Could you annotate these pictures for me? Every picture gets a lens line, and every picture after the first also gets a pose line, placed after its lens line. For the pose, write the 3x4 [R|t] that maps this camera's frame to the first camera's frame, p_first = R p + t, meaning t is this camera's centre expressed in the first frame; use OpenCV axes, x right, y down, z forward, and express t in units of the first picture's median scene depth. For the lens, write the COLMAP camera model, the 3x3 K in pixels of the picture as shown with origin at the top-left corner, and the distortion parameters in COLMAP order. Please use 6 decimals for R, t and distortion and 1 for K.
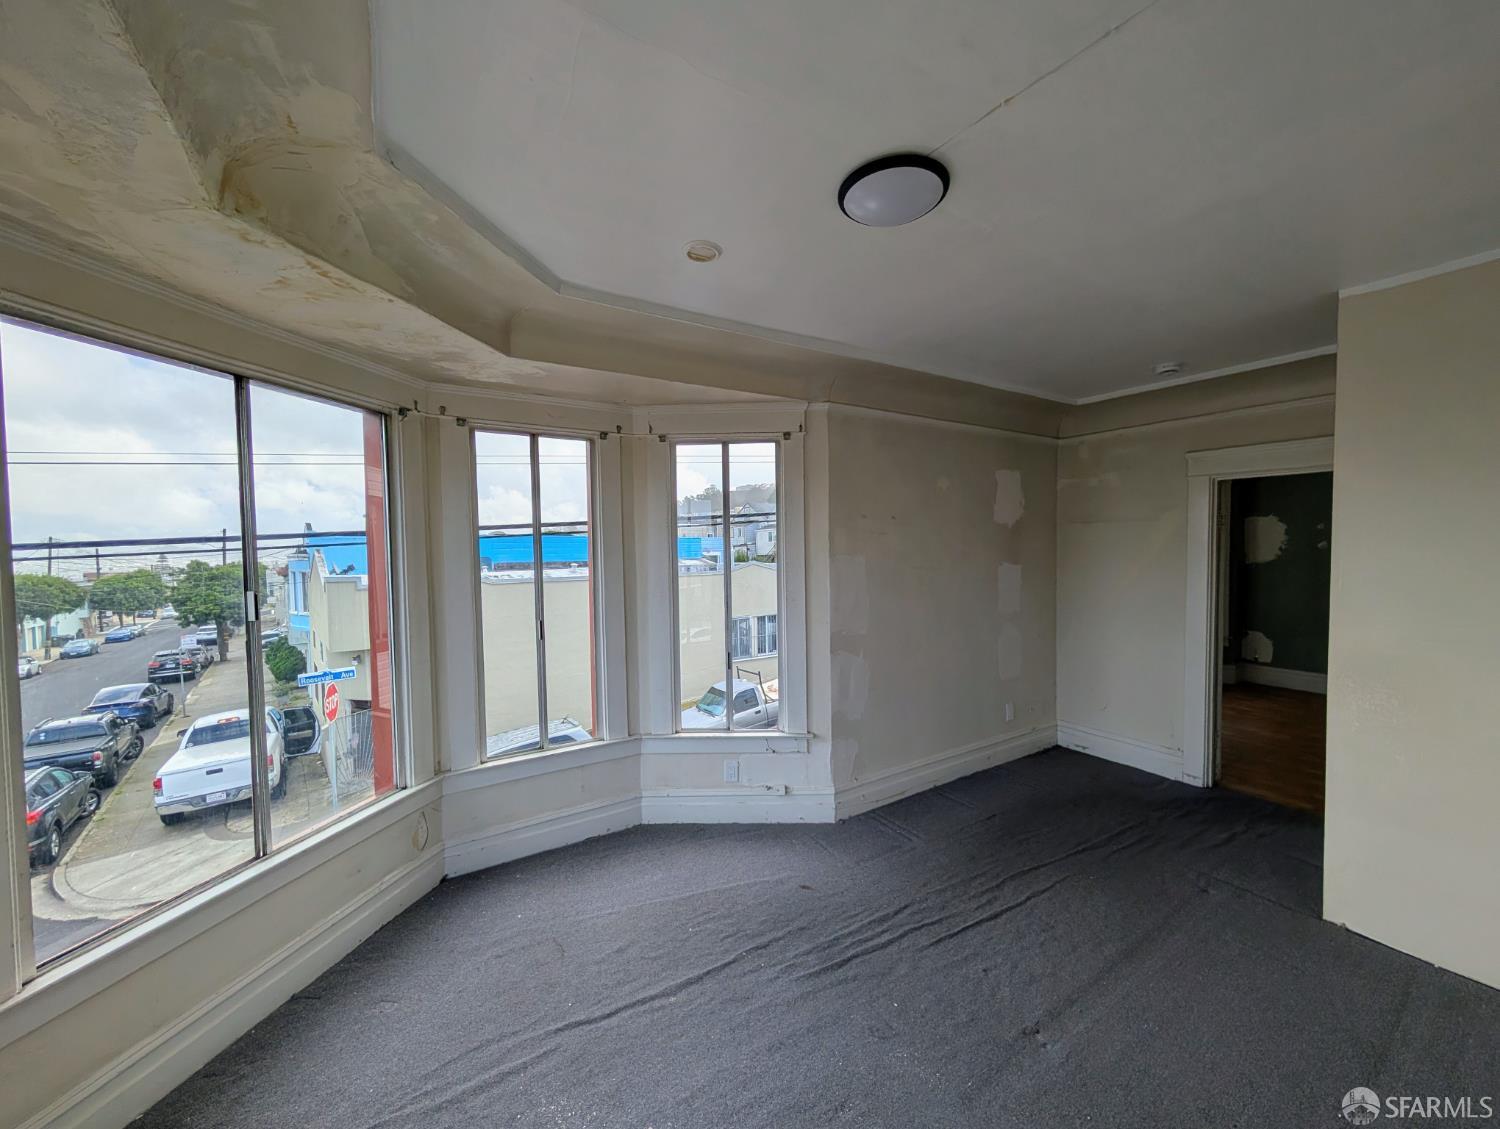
lens RADIAL K [[566.8, 0, 753.1], [0, 566.8, 574.6], [0, 0, 1]] dist [0.004227, 0.000030]
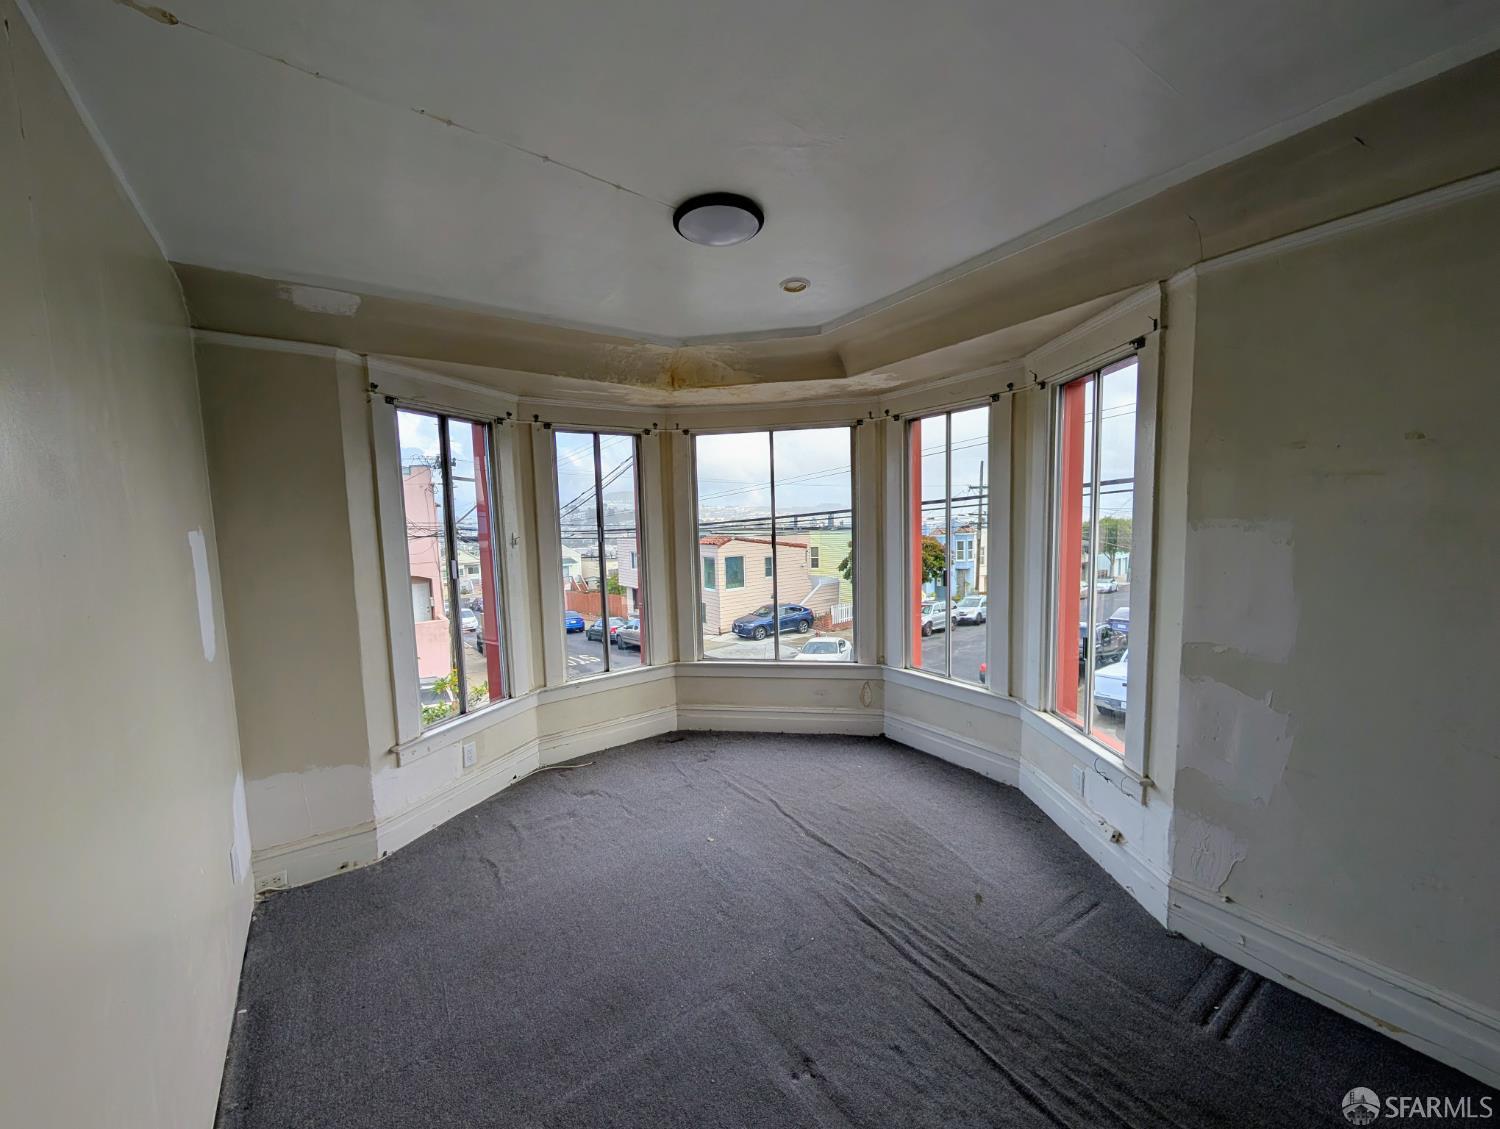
lens RADIAL K [[566.8, 0, 752.1], [0, 566.8, 569.1], [0, 0, 1]] dist [0.004227, 0.000030]
pose [[0.033245, 0.092302, -0.995176, 0.902565], [-0.006904, 0.995724, 0.092122, -0.038970], [0.999423, 0.003808, 0.033740, 0.606530]]
